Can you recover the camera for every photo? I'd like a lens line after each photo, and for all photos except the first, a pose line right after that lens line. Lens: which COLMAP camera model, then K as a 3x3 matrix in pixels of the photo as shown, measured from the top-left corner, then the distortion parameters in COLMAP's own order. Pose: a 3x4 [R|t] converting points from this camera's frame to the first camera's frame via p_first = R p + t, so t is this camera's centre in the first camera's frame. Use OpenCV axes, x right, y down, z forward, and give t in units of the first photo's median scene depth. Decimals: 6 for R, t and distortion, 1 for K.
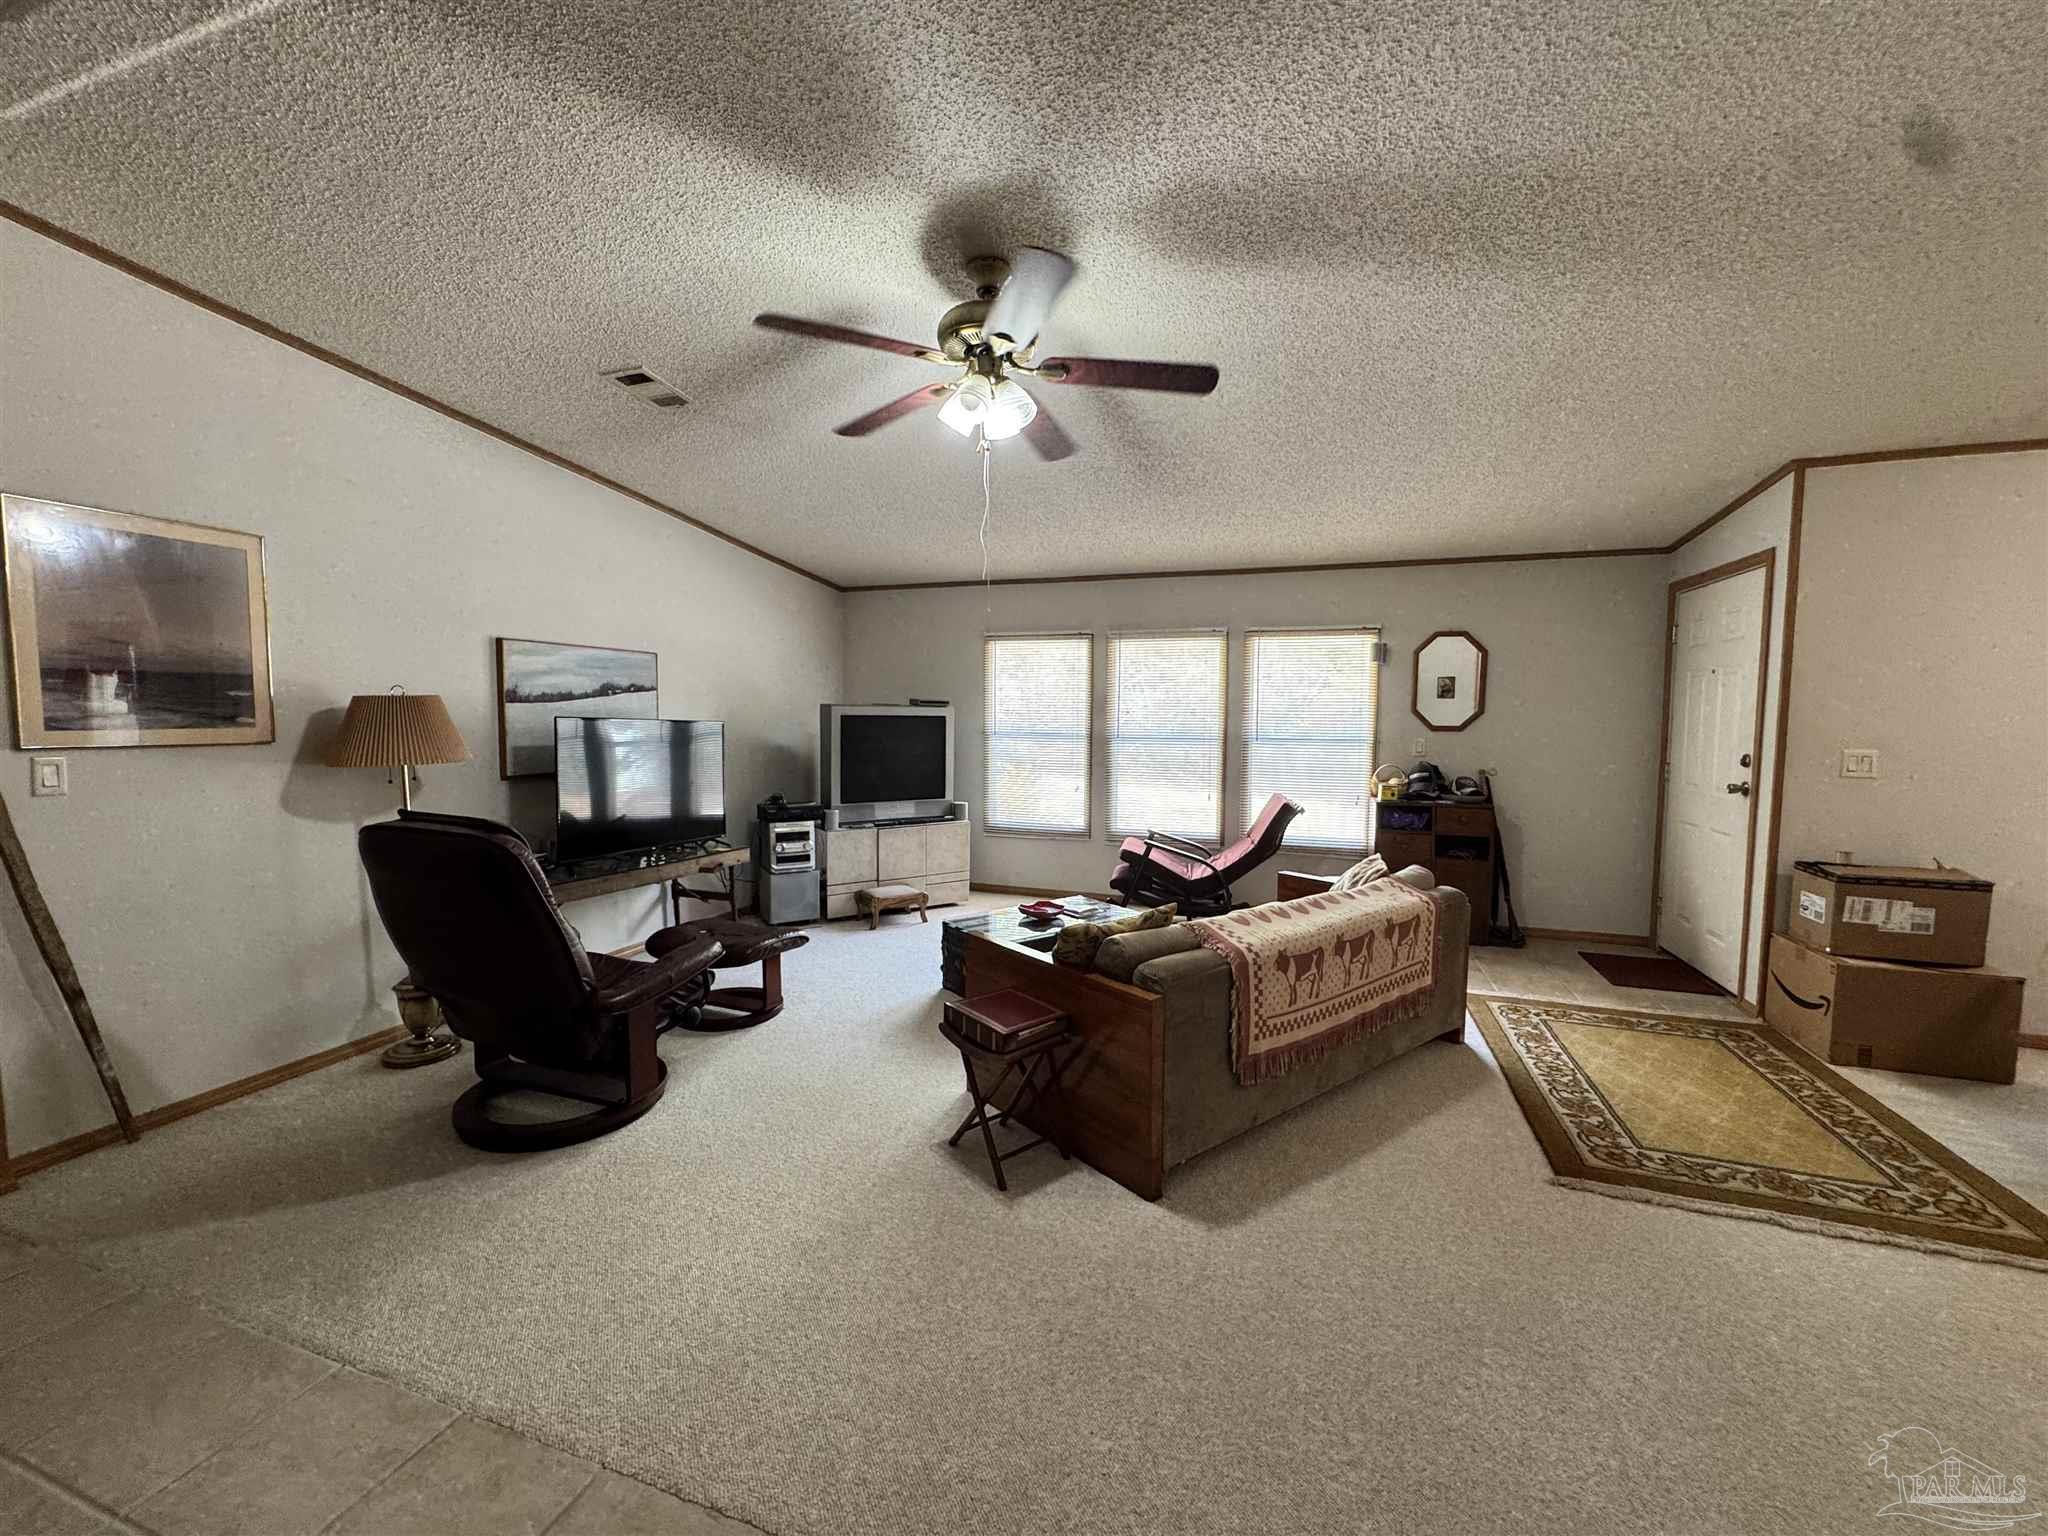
lens RADIAL K [[813.8, 0, 1024.0], [0, 813.8, 768.0], [0, 0, 1]] dist [-0.007712, 0.002705]
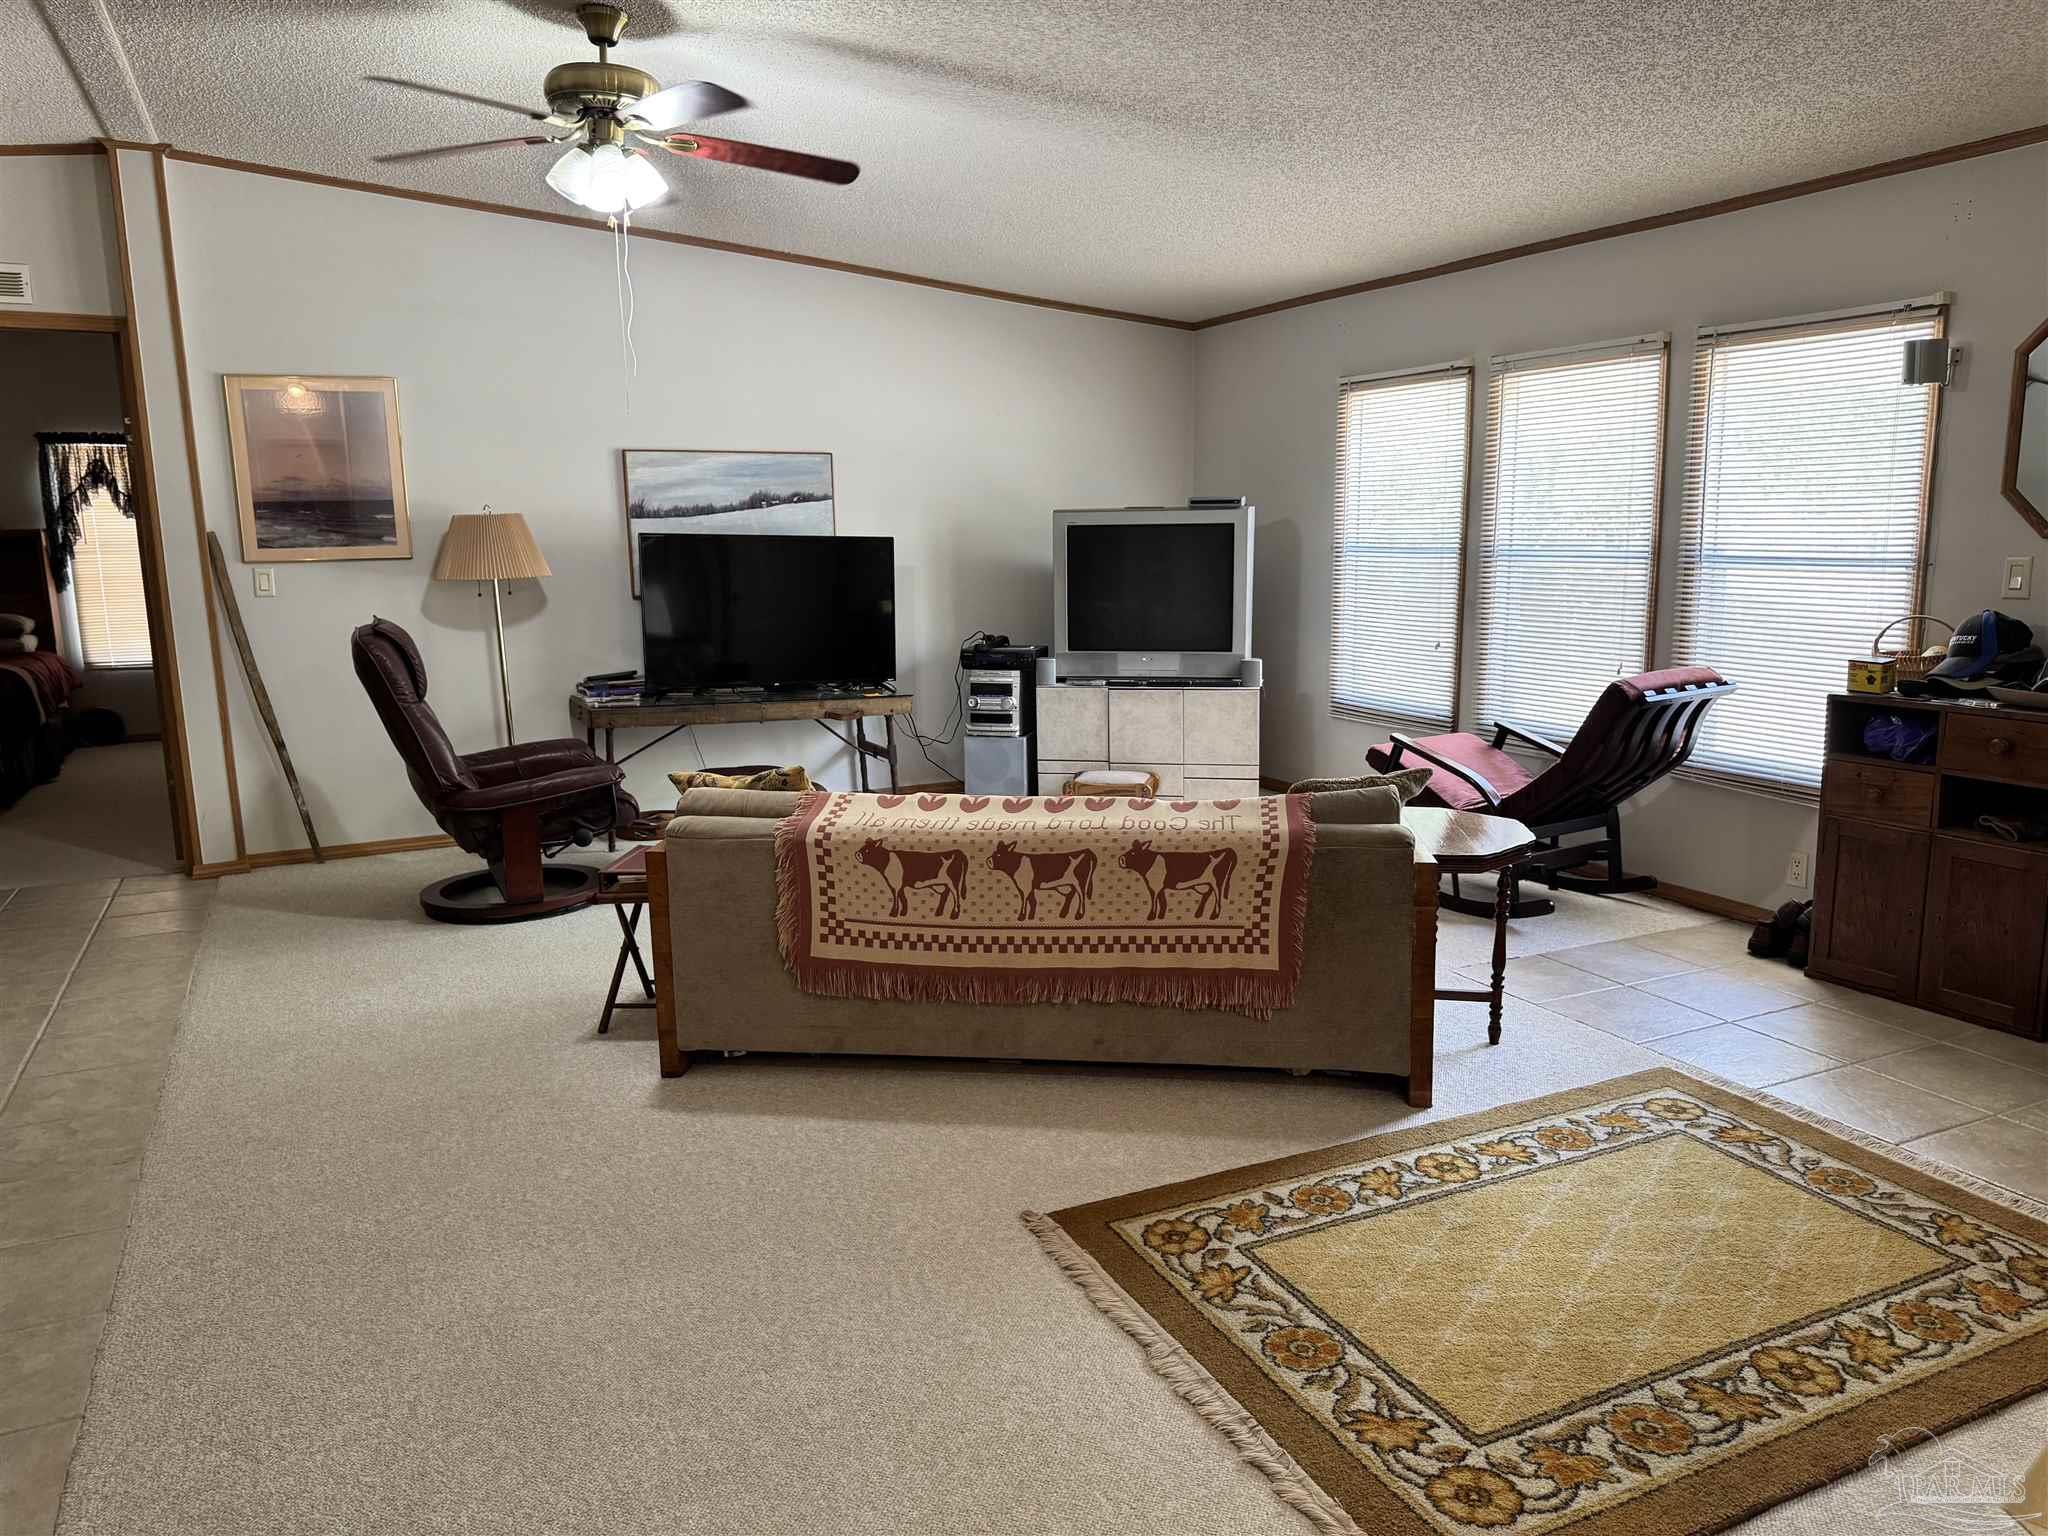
lens RADIAL K [[1417.9, 0, 1024.0], [0, 1417.9, 768.0], [0, 0, 1]] dist [0.087621, -0.134694]
pose [[0.710184, 0.104107, -0.696276, 0.897656], [-0.027588, 0.992362, 0.120238, -0.003739], [0.703476, -0.066182, 0.707631, 0.109204]]
